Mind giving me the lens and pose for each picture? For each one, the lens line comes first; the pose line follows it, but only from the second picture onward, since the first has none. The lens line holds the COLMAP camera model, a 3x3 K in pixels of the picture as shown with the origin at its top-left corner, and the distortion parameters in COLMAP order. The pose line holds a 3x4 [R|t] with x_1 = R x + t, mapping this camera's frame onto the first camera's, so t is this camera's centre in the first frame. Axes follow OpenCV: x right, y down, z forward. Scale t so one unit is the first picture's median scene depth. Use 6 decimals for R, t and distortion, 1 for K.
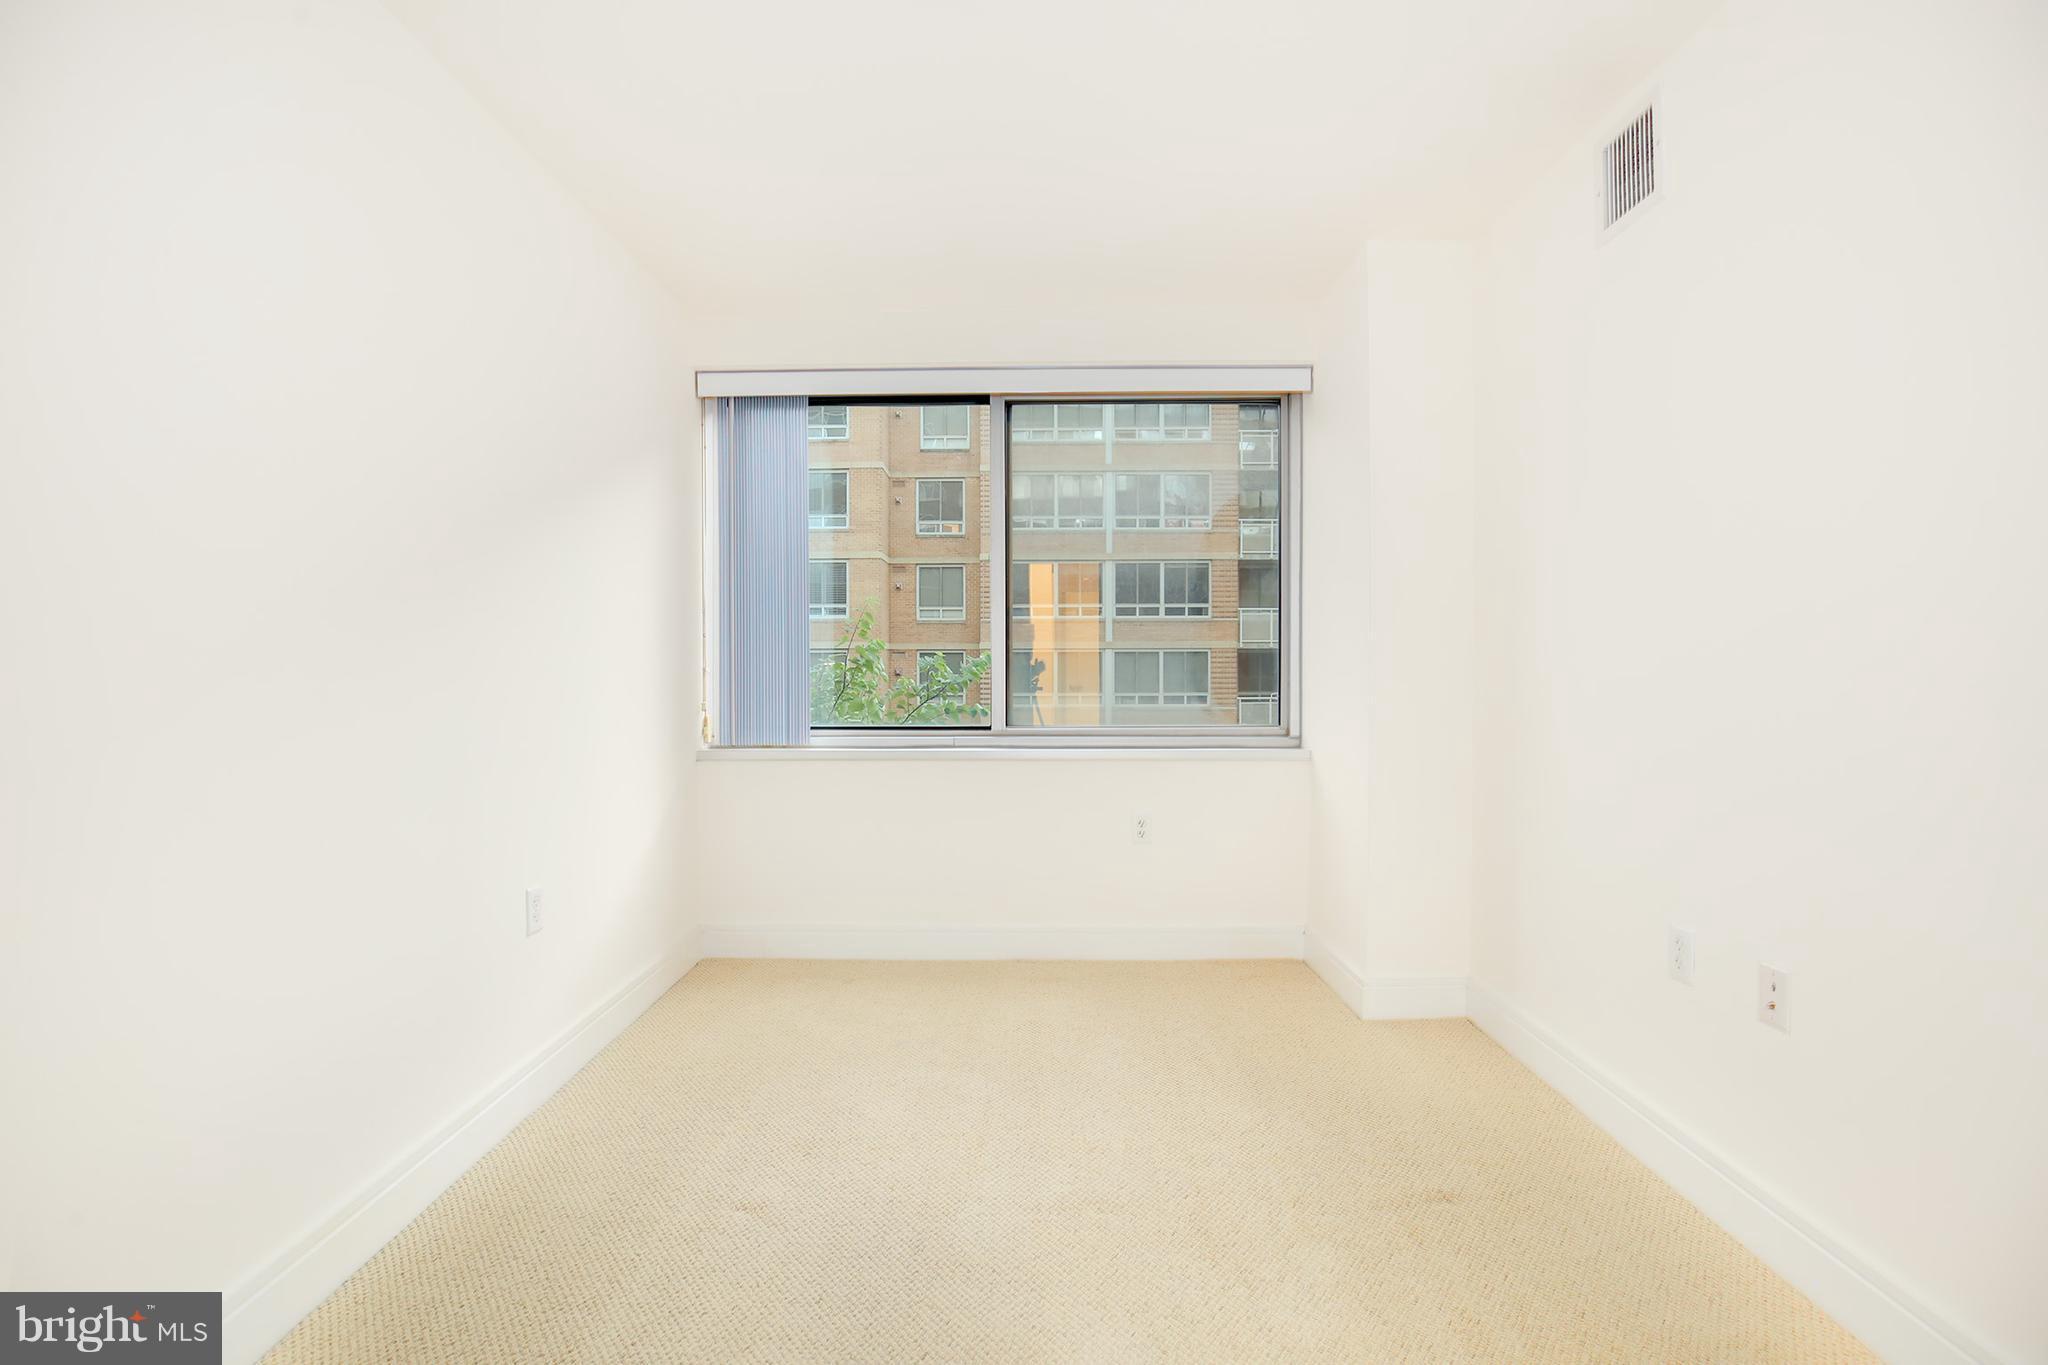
lens RADIAL K [[954.7, 0, 1082.6], [0, 954.7, 755.6], [0, 0, 1]] dist [-0.027706, 0.005012]
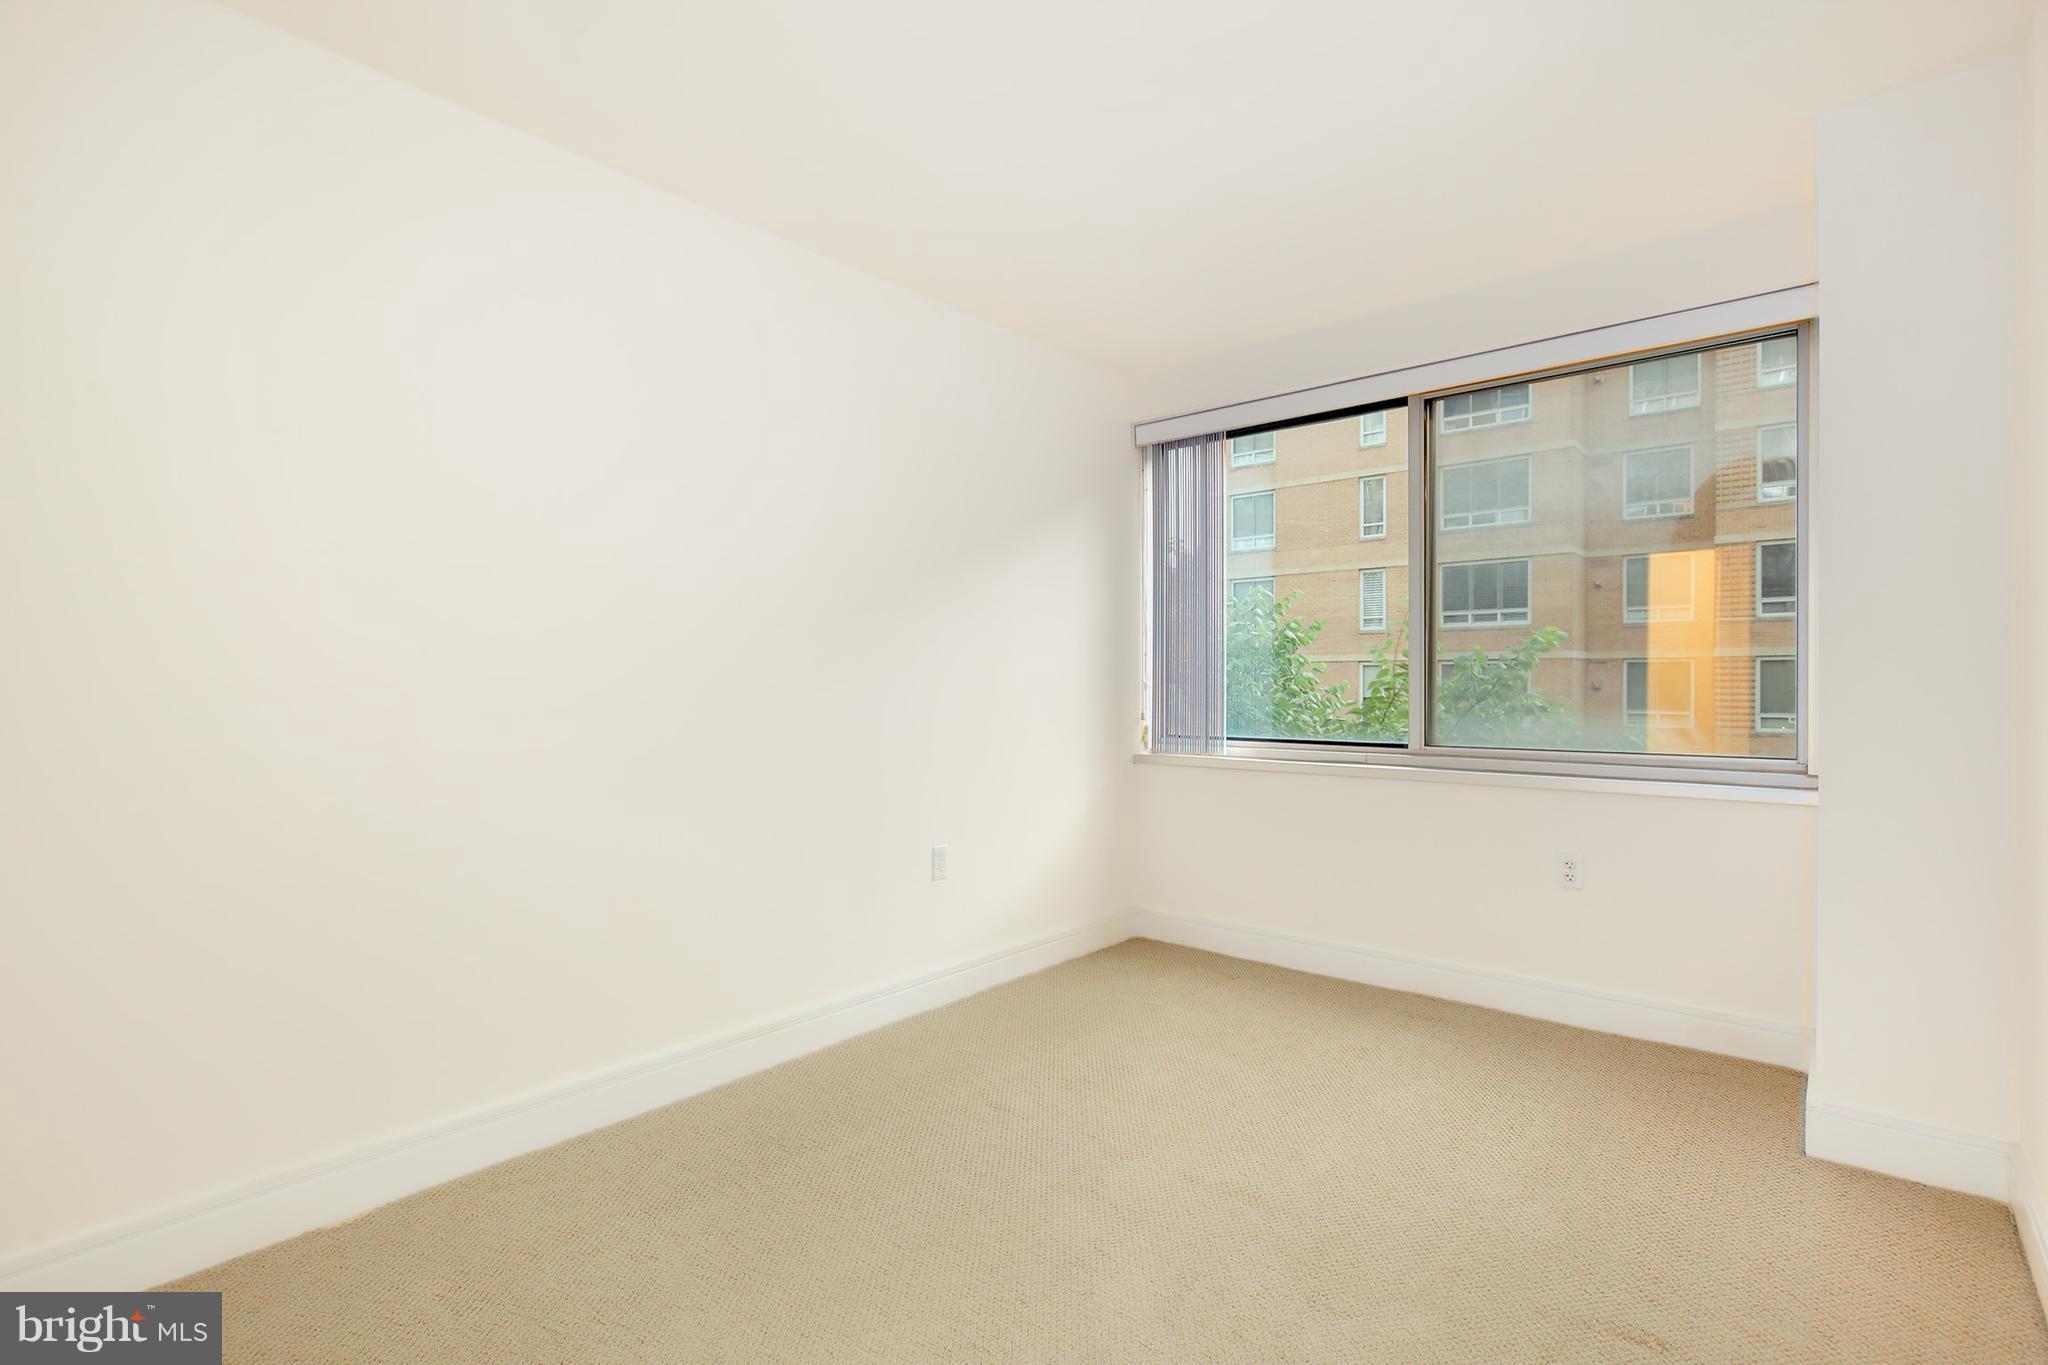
lens RADIAL K [[1065.5, 0, 1090.6], [0, 1065.5, 777.0], [0, 0, 1]] dist [-0.000236, 0.000705]
pose [[0.749635, 0.059082, -0.659210, 0.354046], [-0.059507, 0.997990, 0.021775, -0.002406], [0.659171, 0.022905, 0.751644, -0.002089]]
